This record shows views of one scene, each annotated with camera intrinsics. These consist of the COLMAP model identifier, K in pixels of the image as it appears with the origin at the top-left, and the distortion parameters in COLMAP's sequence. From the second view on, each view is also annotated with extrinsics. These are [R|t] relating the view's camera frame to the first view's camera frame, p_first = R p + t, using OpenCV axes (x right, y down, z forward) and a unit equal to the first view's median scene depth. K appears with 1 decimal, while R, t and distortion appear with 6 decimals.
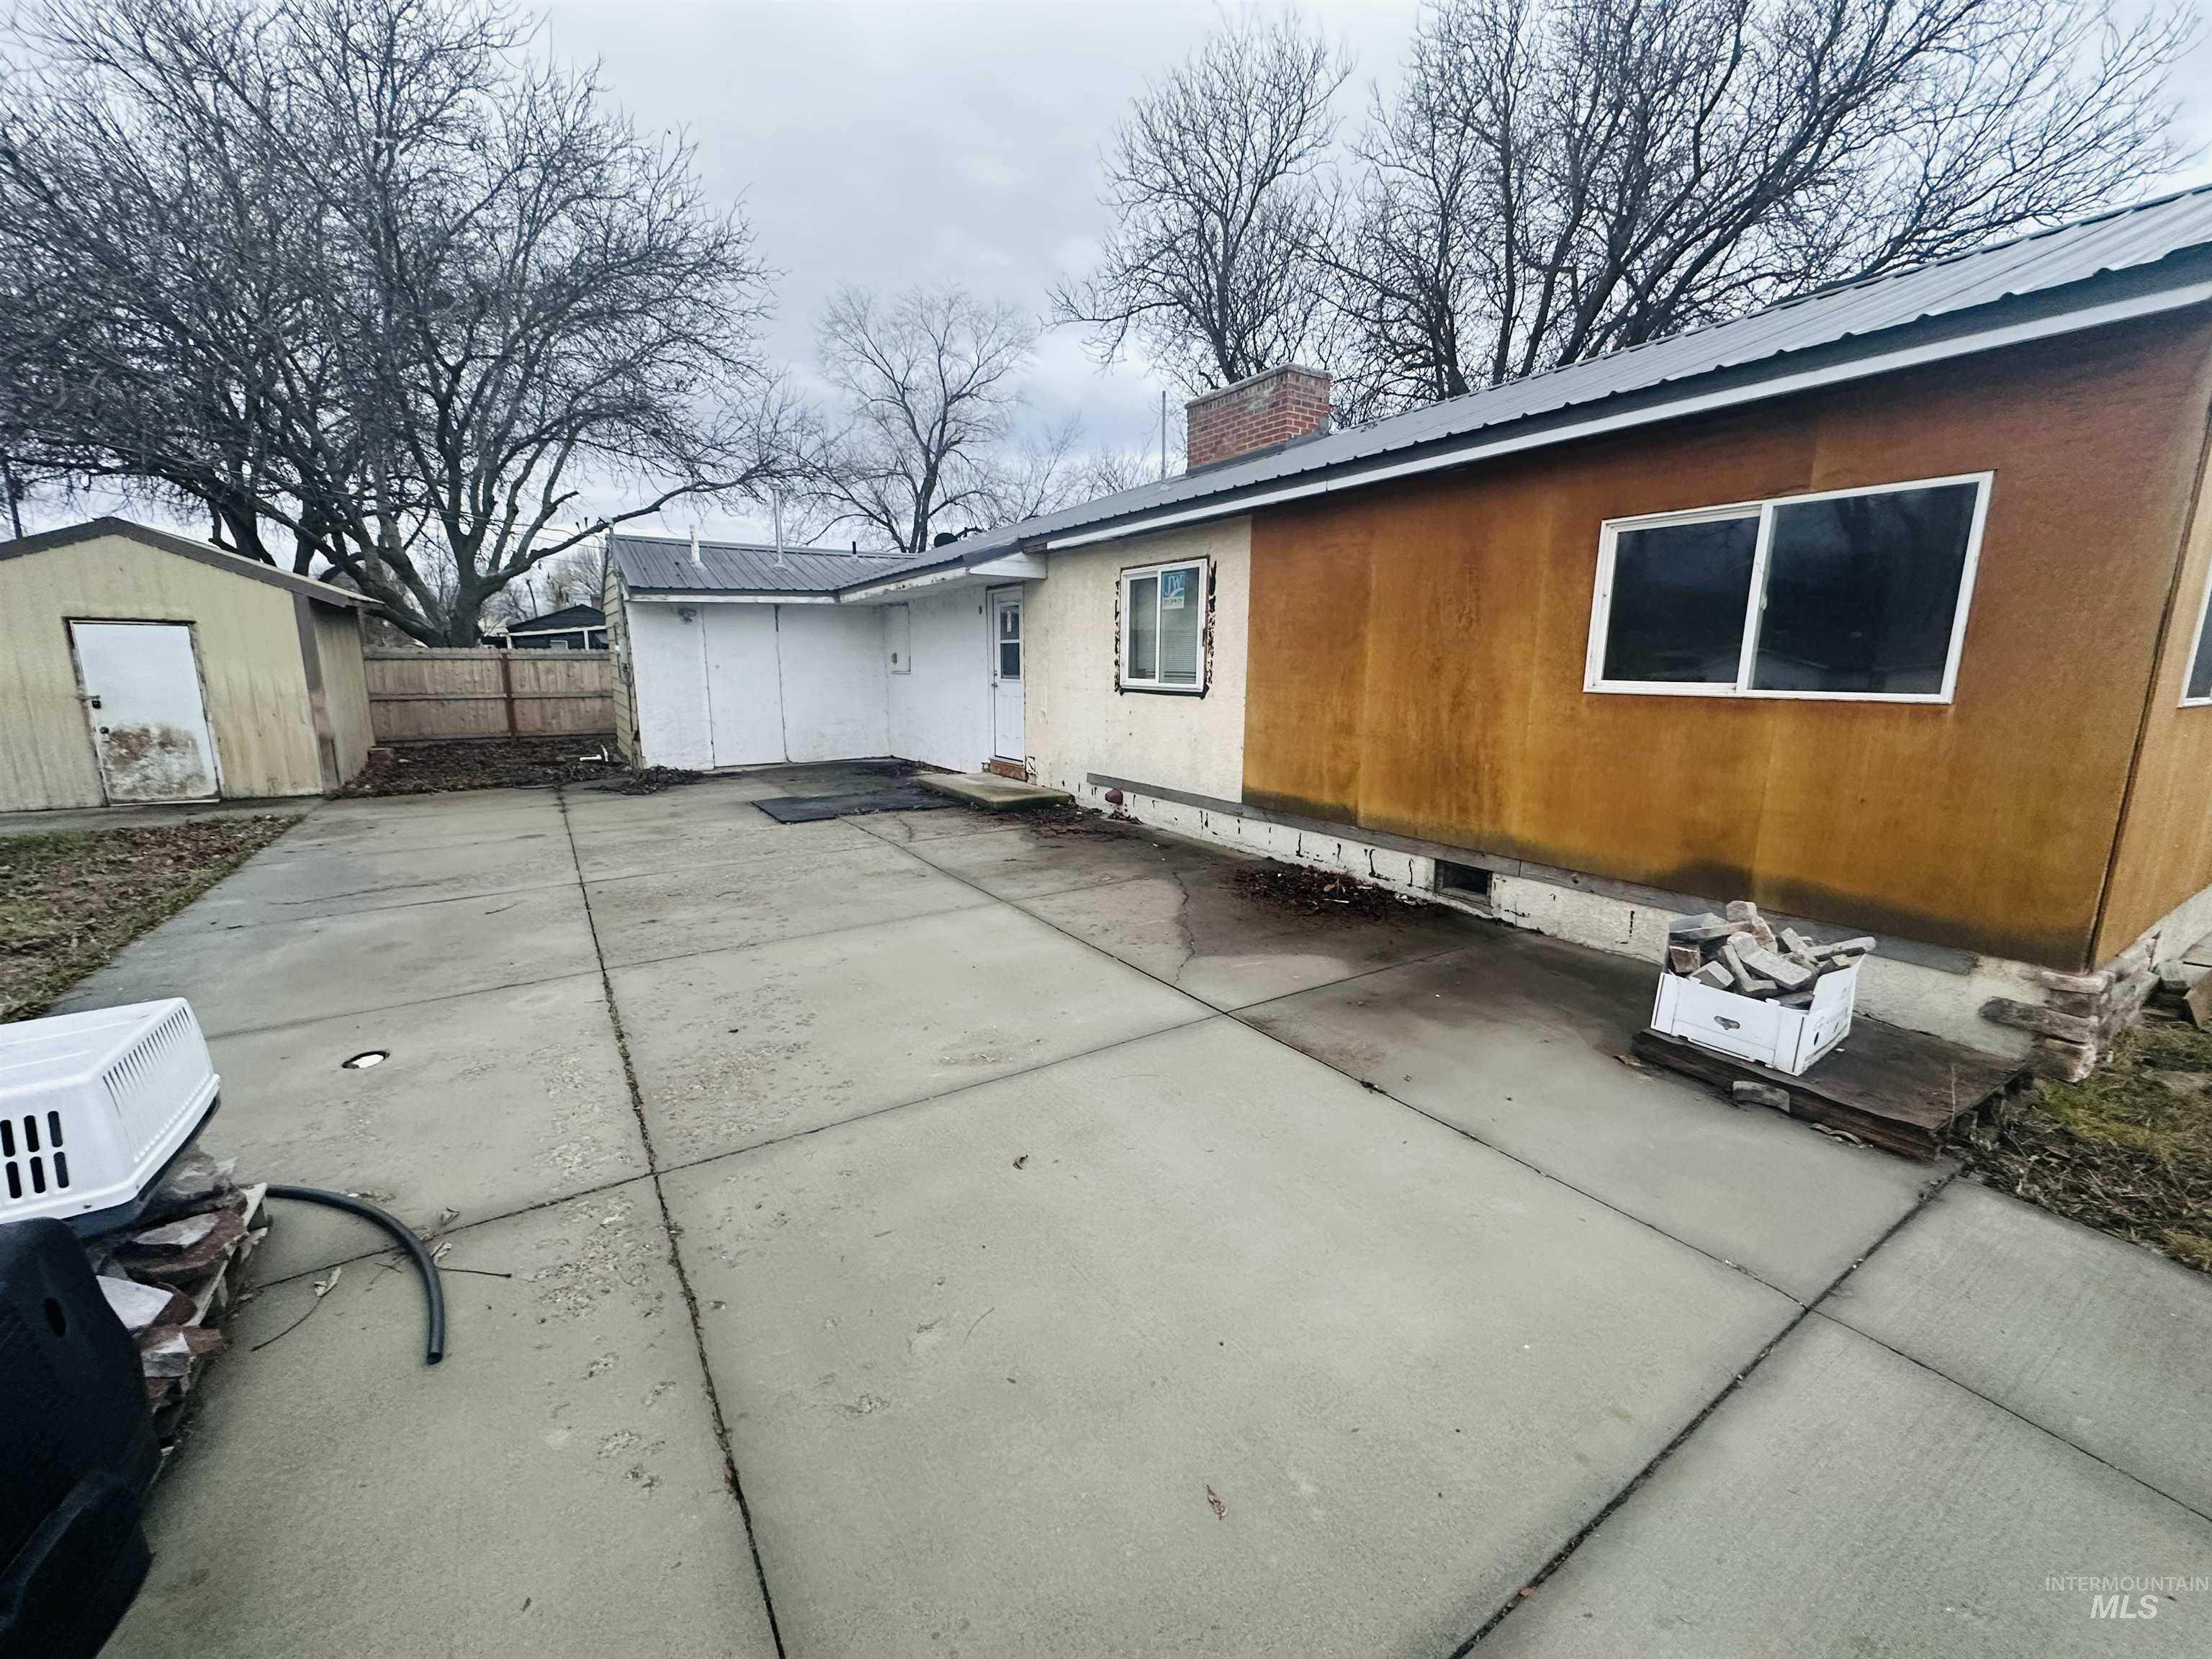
lens RADIAL K [[874.0, 0, 1099.2], [0, 874.0, 827.0], [0, 0, 1]] dist [-0.000837, 0.000052]
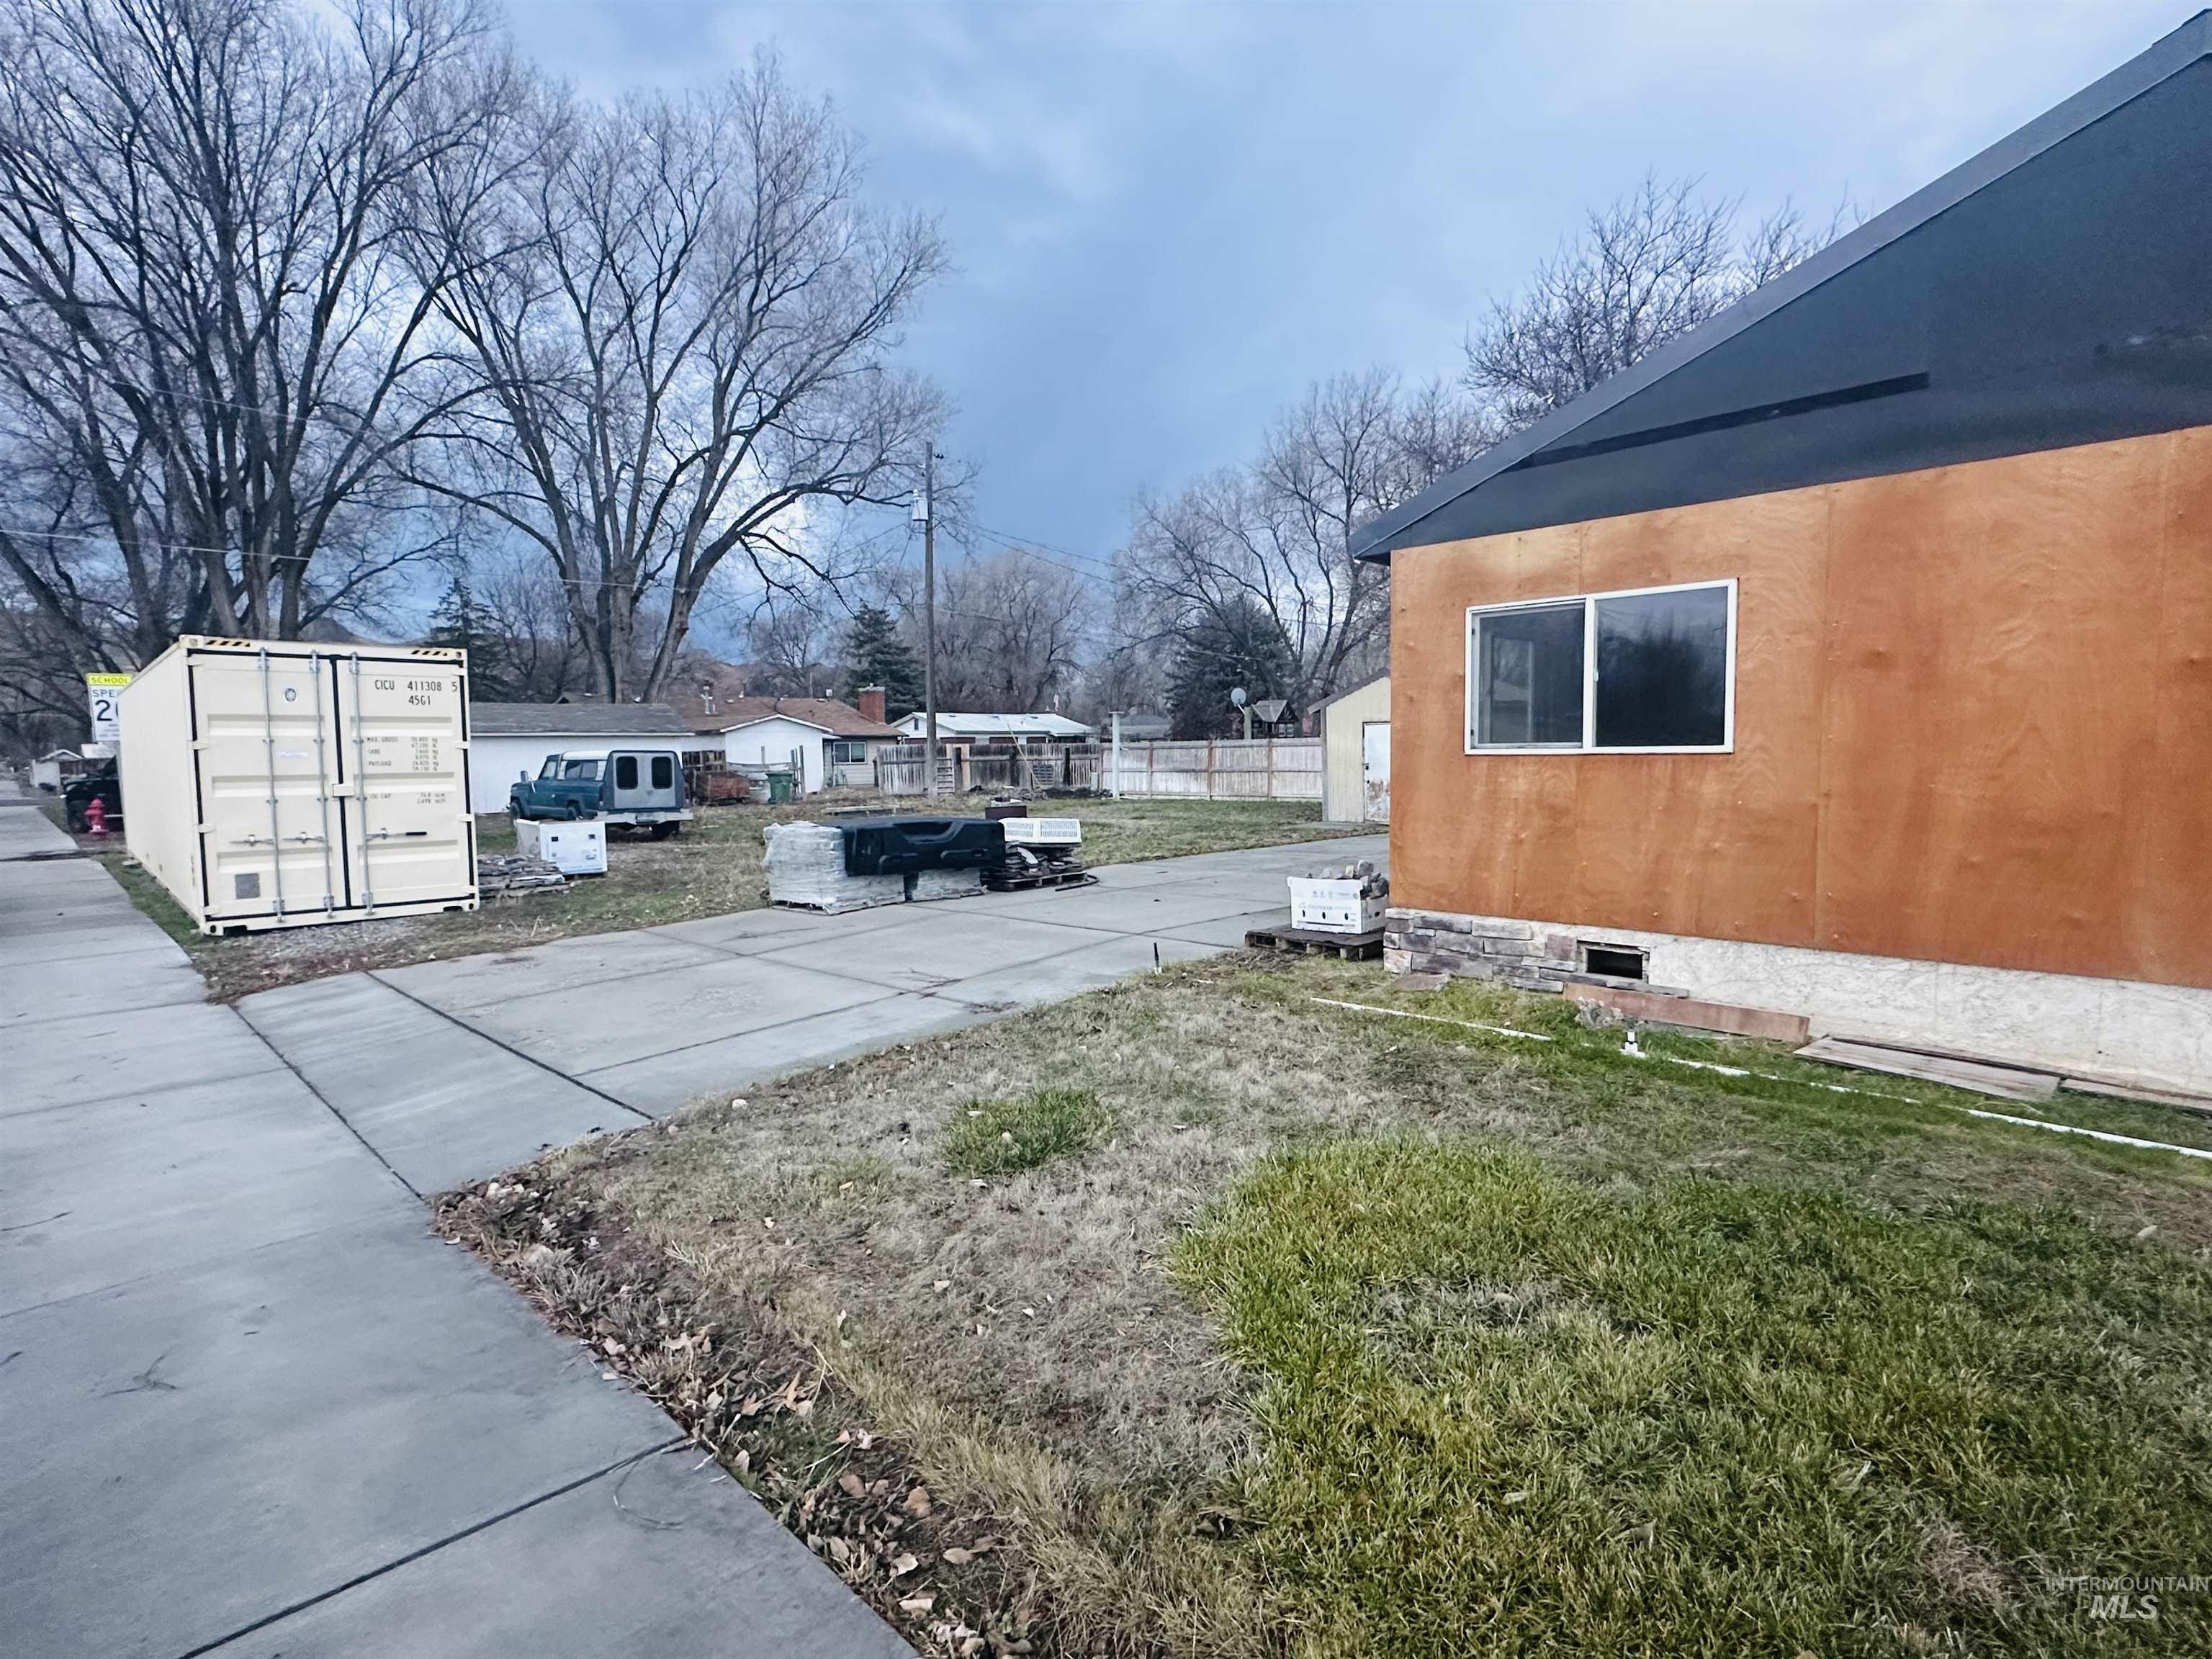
lens RADIAL K [[1128.0, 0, 1106.0], [0, 1128.0, 834.8], [0, 0, 1]] dist [-0.004025, 0.000616]
pose [[0.201145, 0.063800, -0.977482, 1.221410], [-0.163840, 0.986011, 0.030642, 0.021022], [0.965763, 0.153987, 0.208784, -0.018702]]
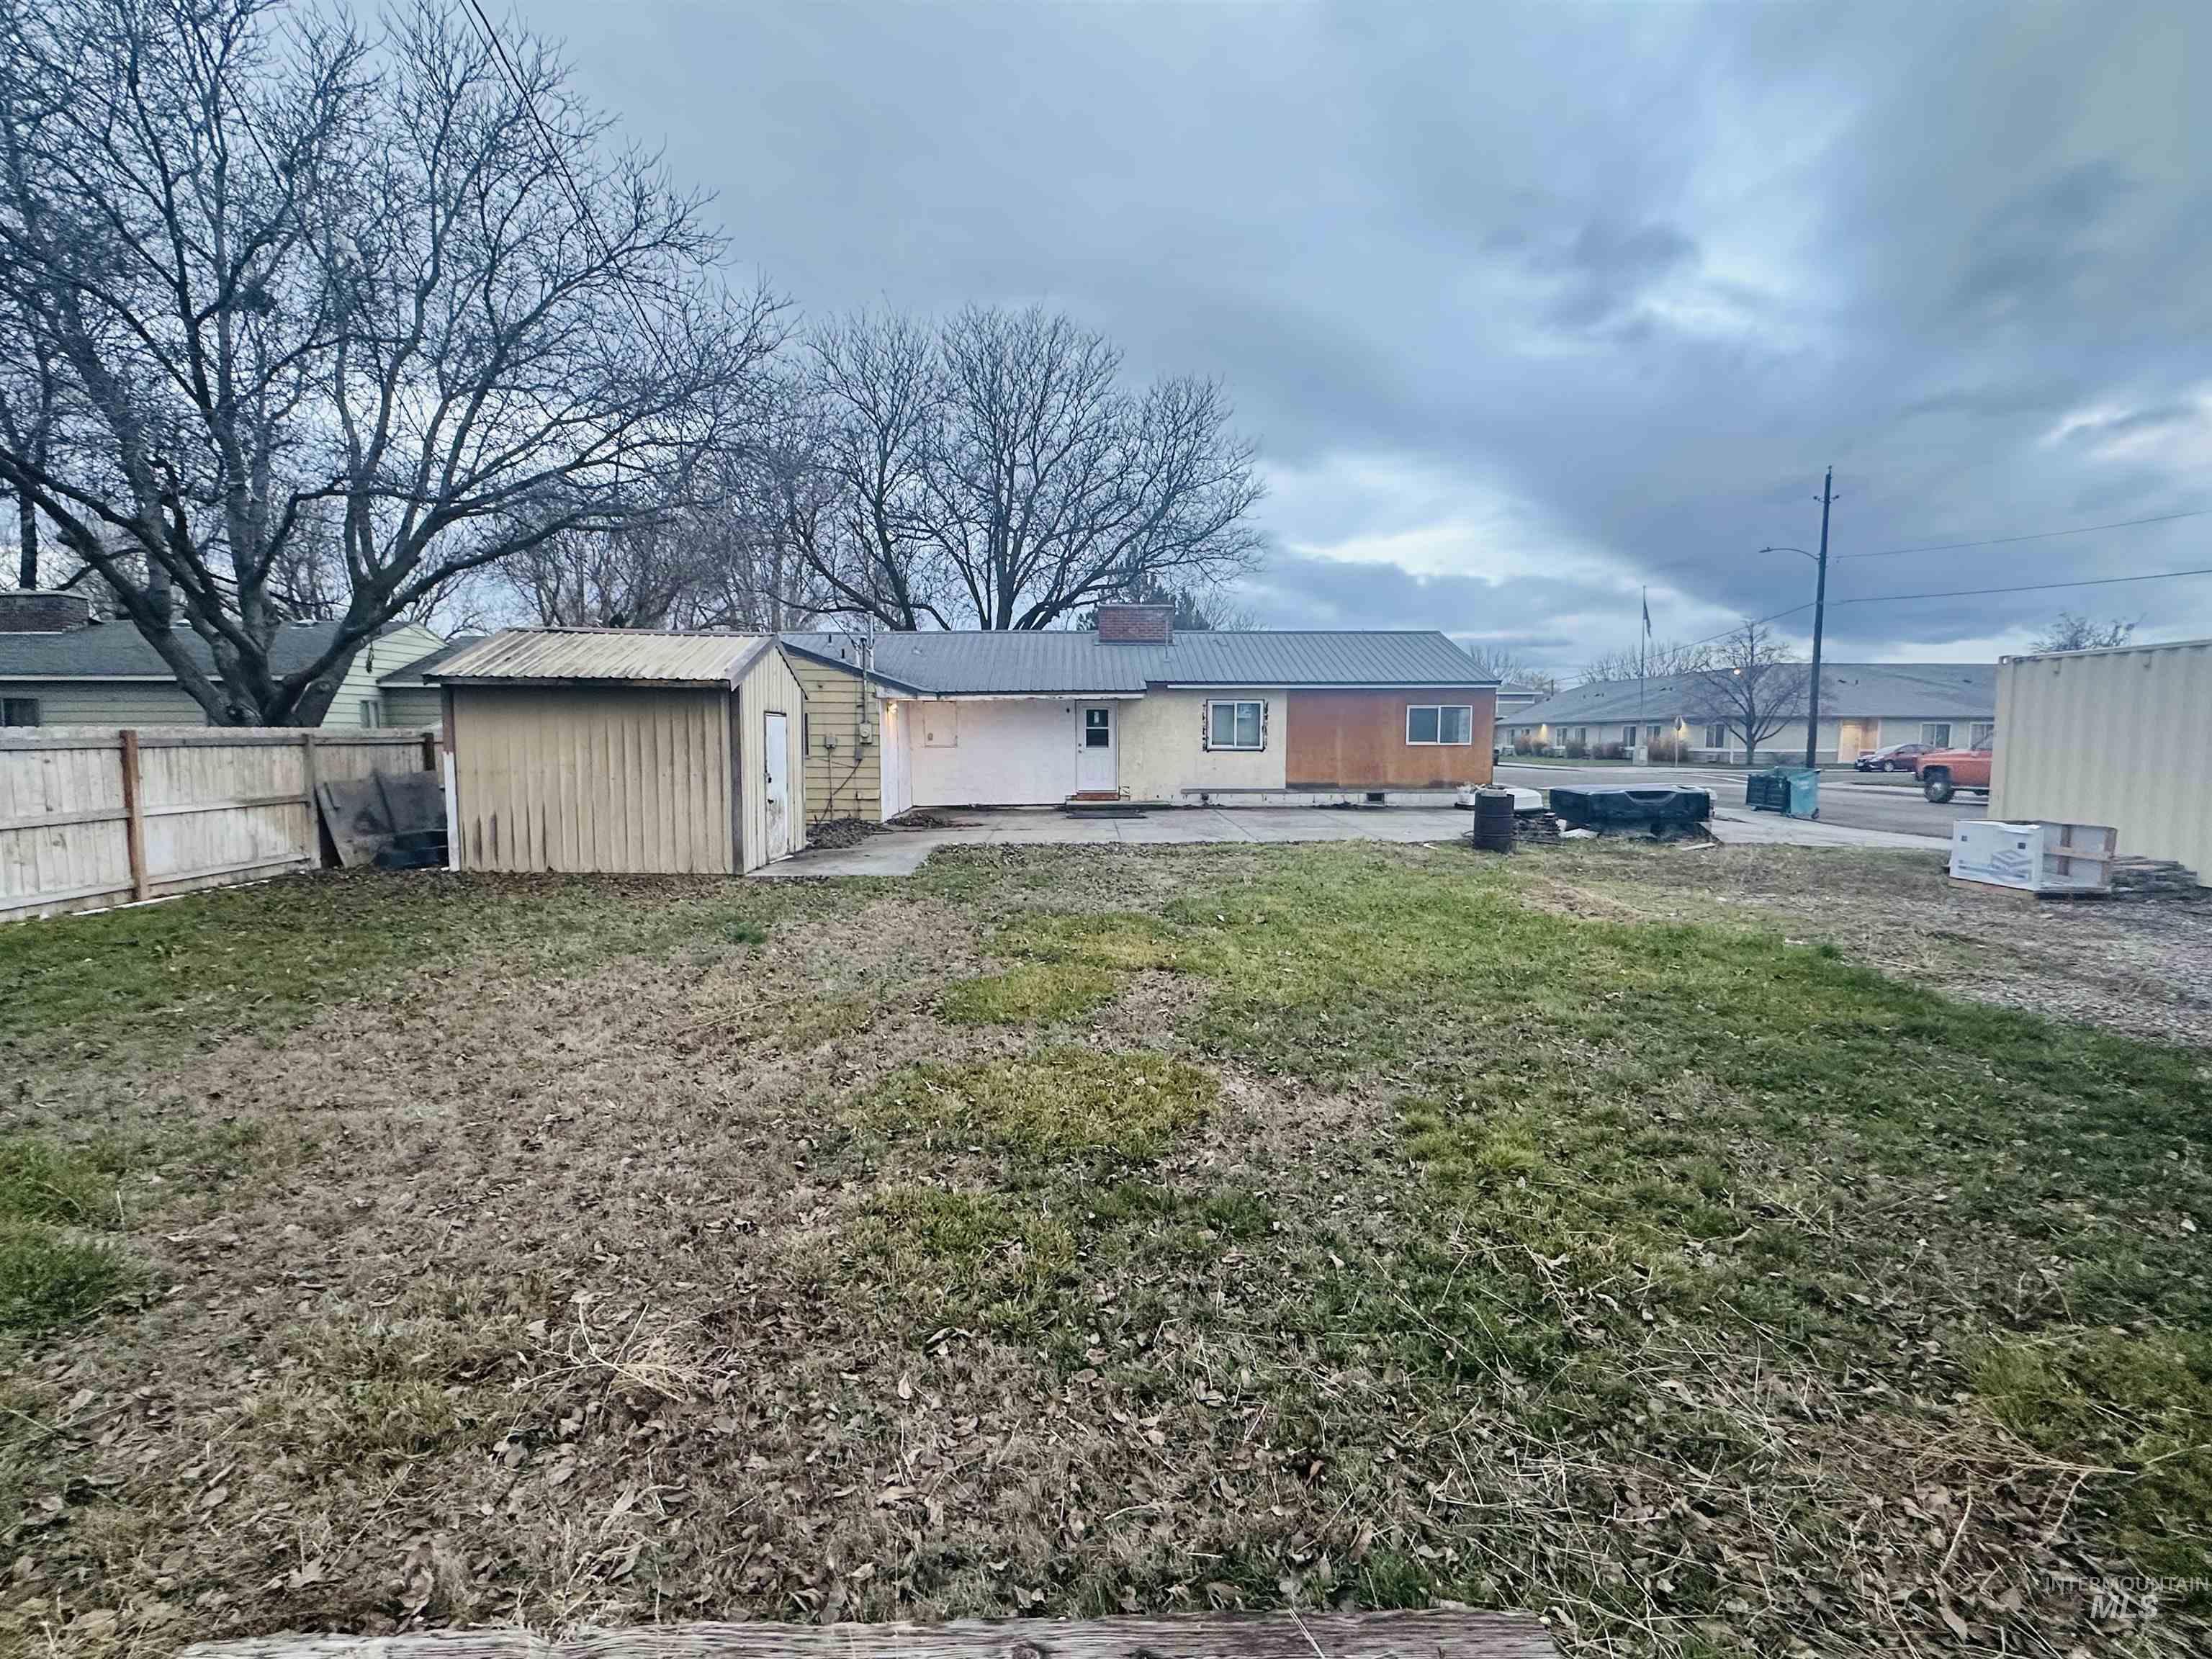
lens RADIAL K [[1018.3, 0, 1105.2], [0, 1018.3, 823.6], [0, 0, 1]] dist [-0.003083, 0.001111]
pose [[0.527296, -0.080432, 0.845866, -2.361344], [0.160463, 0.987022, -0.006176, 0.008747], [-0.834392, 0.138987, 0.533360, -0.186281]]
